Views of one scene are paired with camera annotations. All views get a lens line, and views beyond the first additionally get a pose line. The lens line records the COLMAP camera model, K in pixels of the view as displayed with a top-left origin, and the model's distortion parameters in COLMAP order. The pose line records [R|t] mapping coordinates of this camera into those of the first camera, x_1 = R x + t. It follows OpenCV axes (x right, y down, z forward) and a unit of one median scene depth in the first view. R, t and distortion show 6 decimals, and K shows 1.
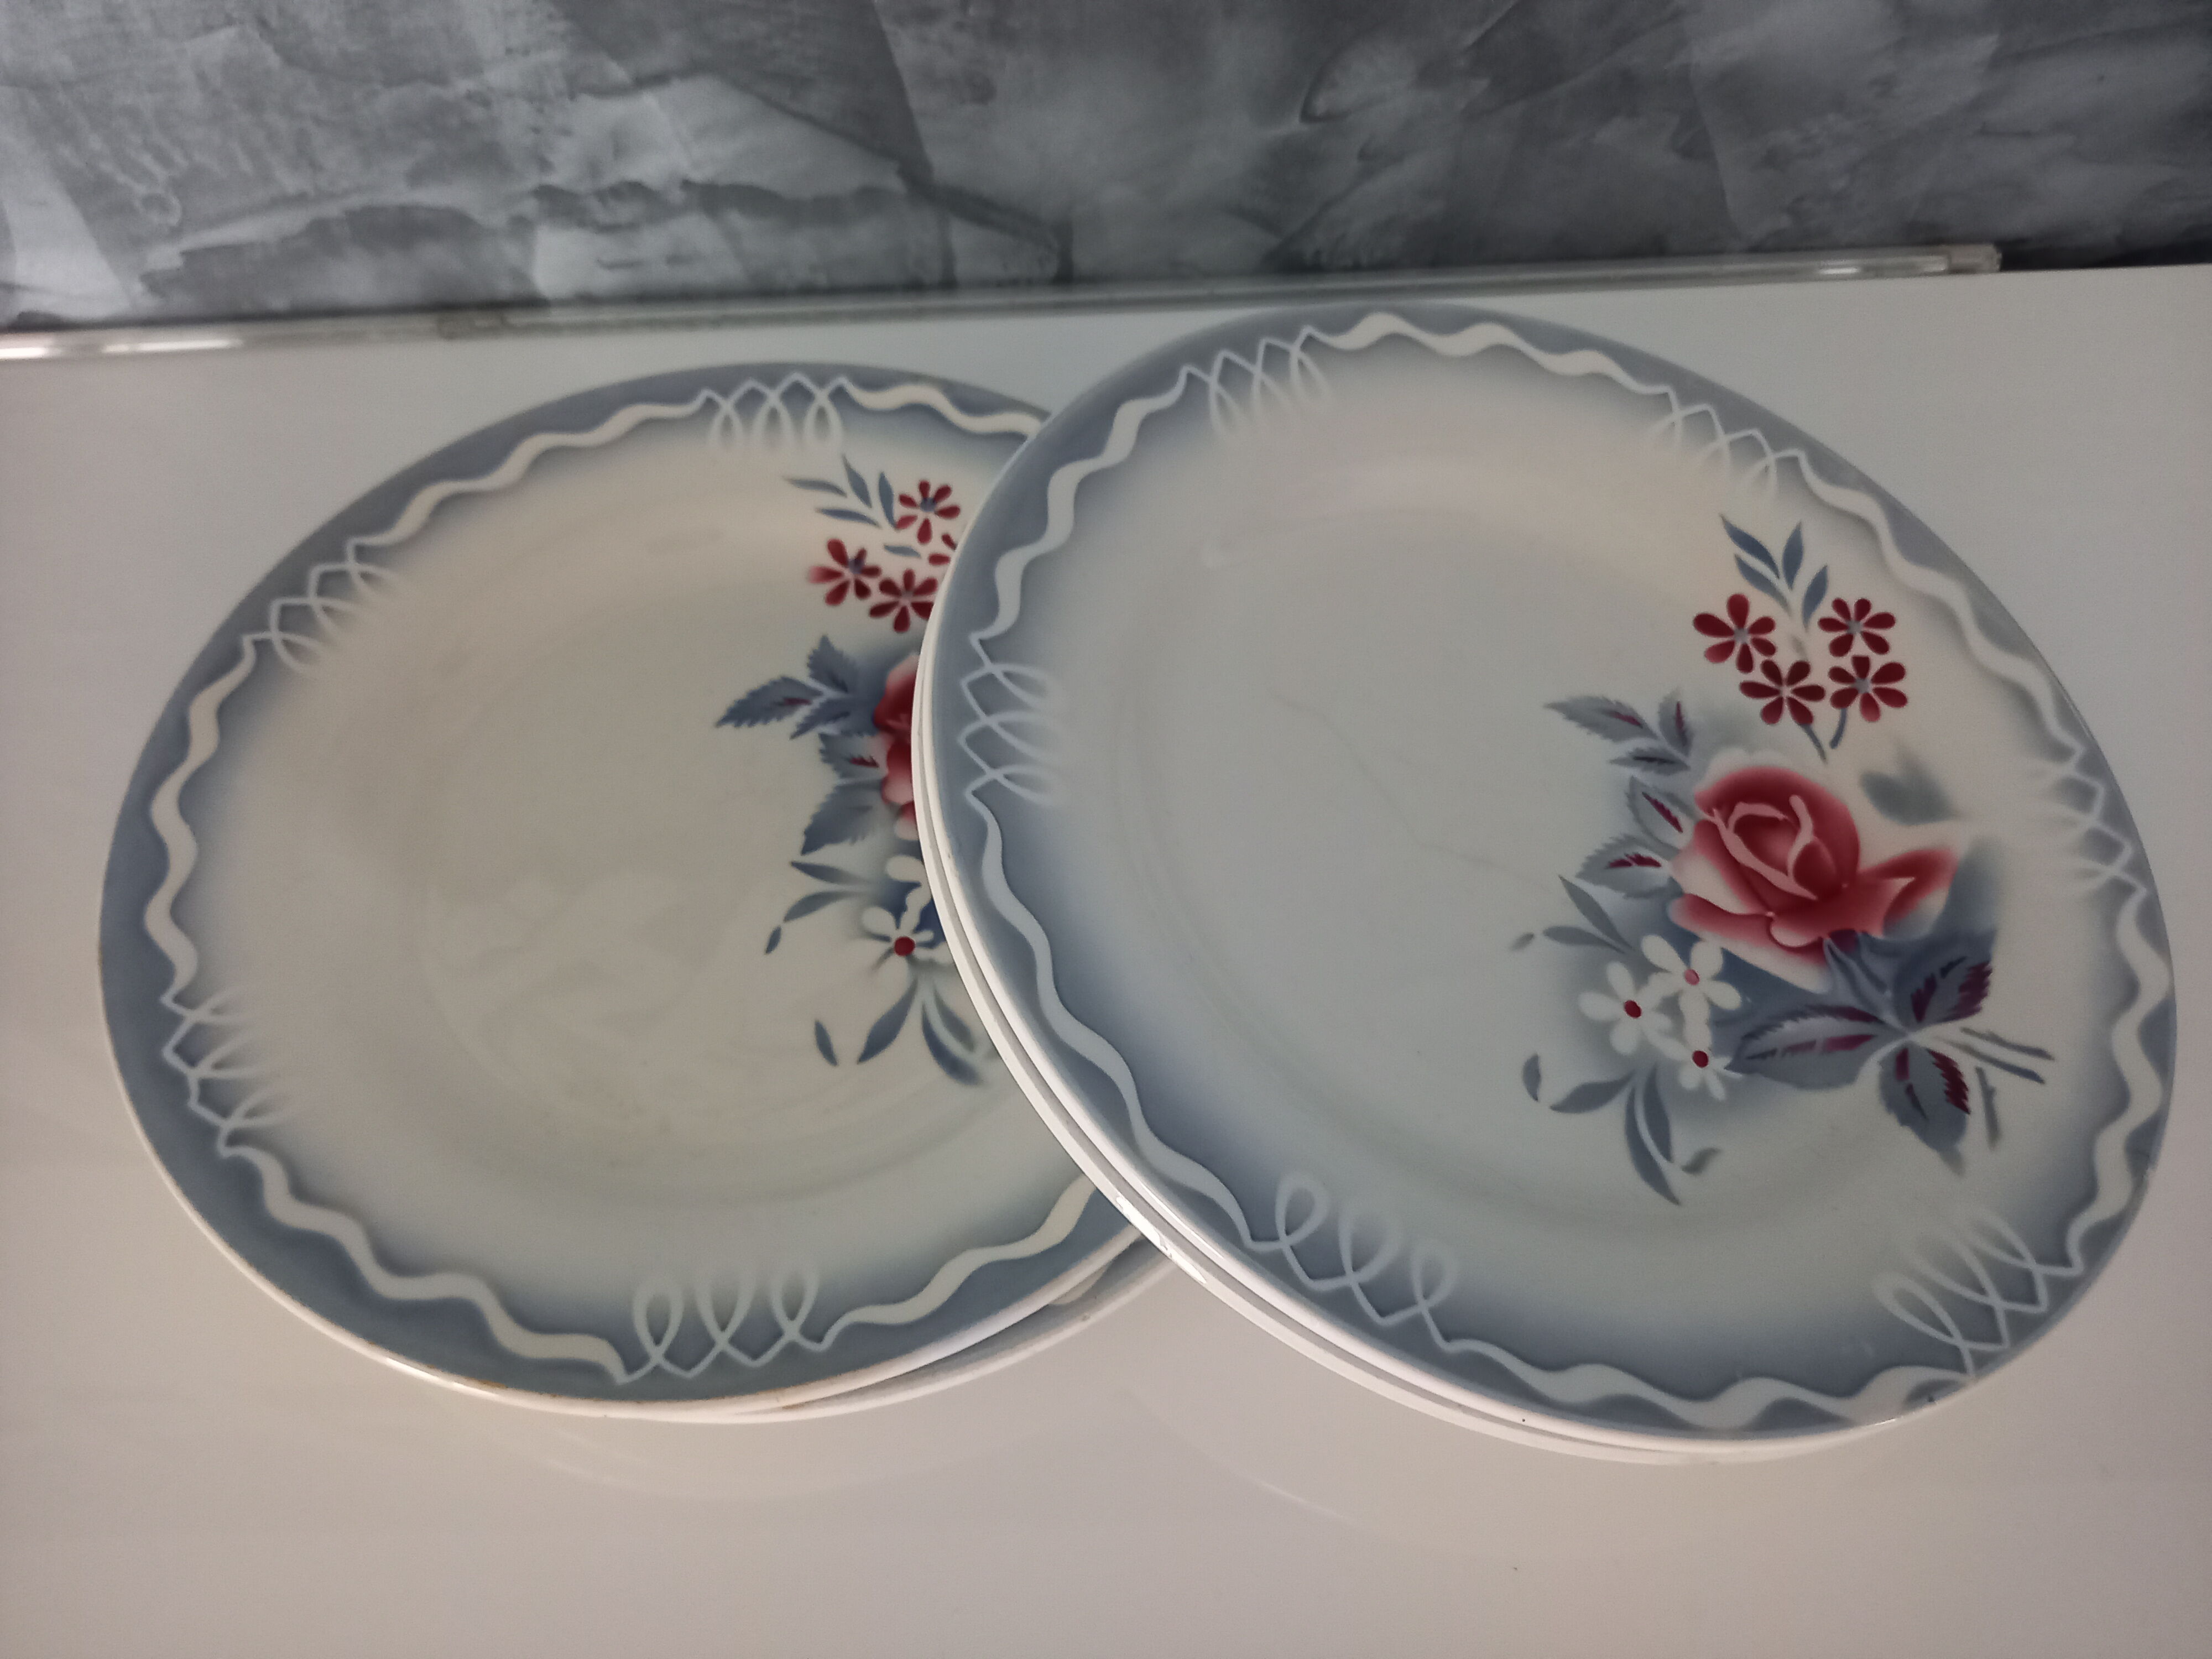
lens RADIAL K [[1659.7, 0, 1106.0], [0, 1659.7, 829.5], [0, 0, 1]] dist [-0.008845, -0.002847]
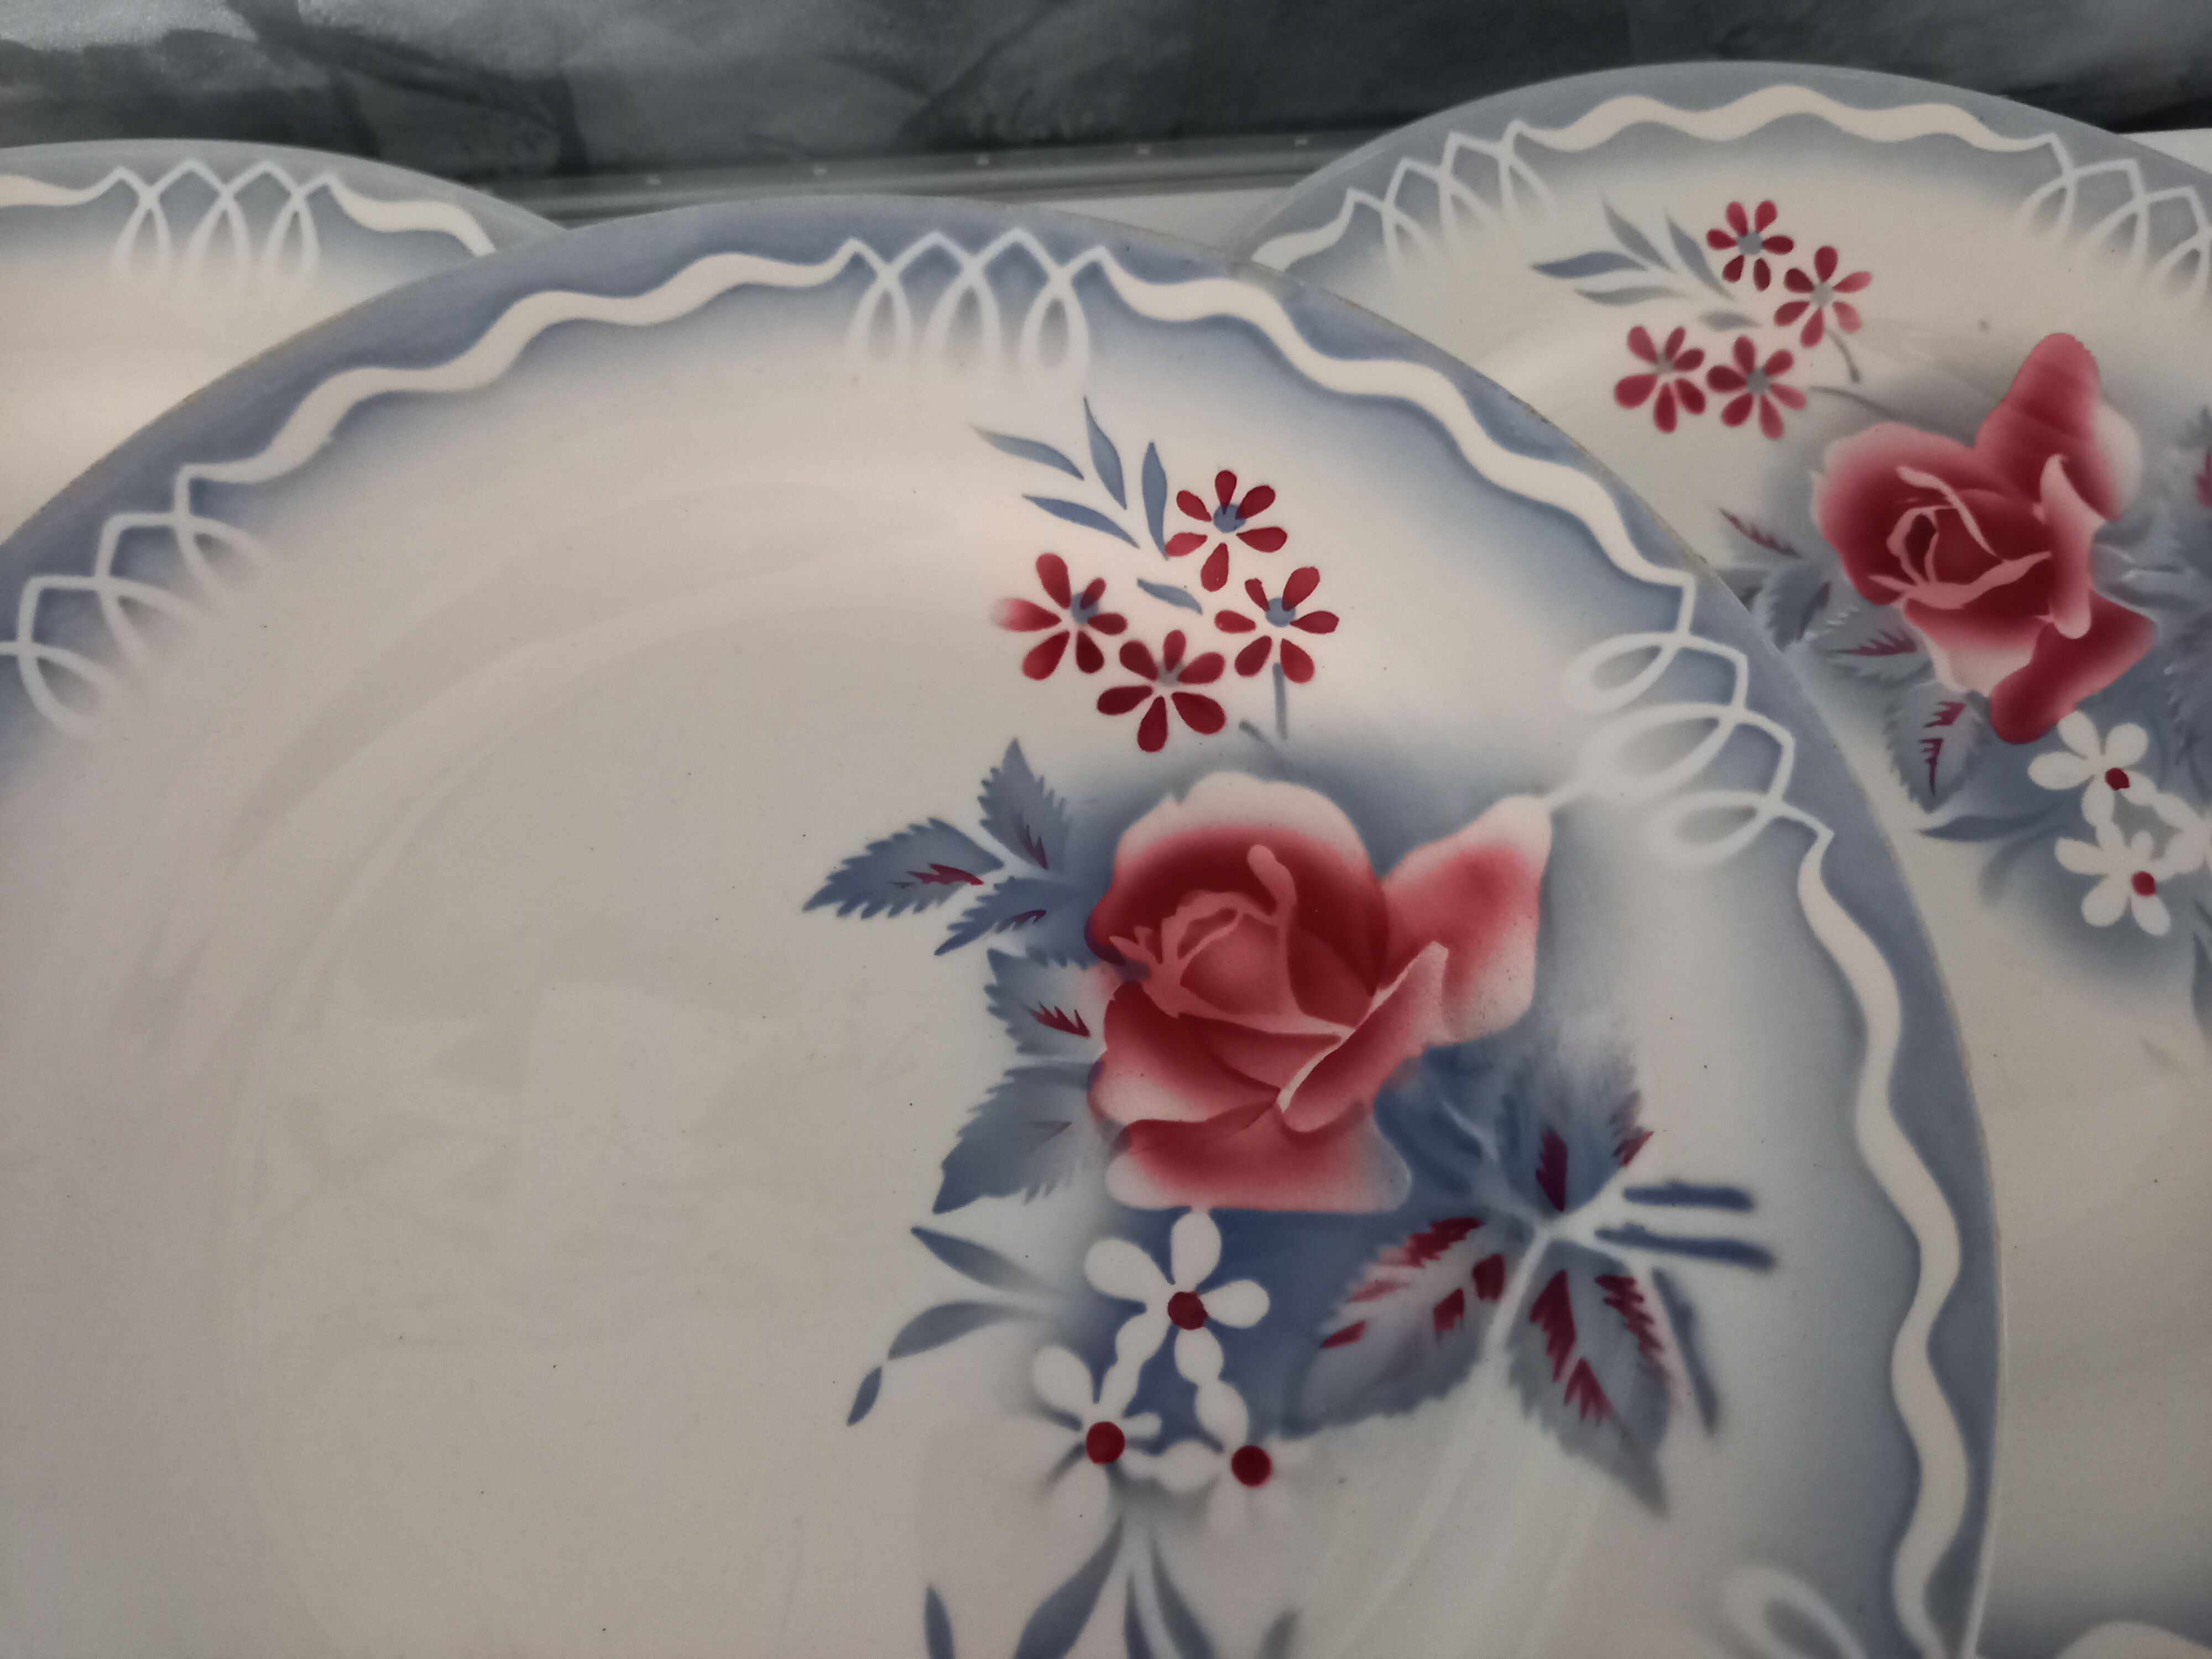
lens RADIAL K [[1643.6, 0, 1111.9], [0, 1643.6, 968.0], [0, 0, 1]] dist [-0.009701, -0.005647]
pose [[0.988649, 0.144234, -0.042059, -0.102258], [-0.133051, 0.970552, 0.200813, -0.156740], [0.069784, -0.192937, 0.978726, 0.441039]]
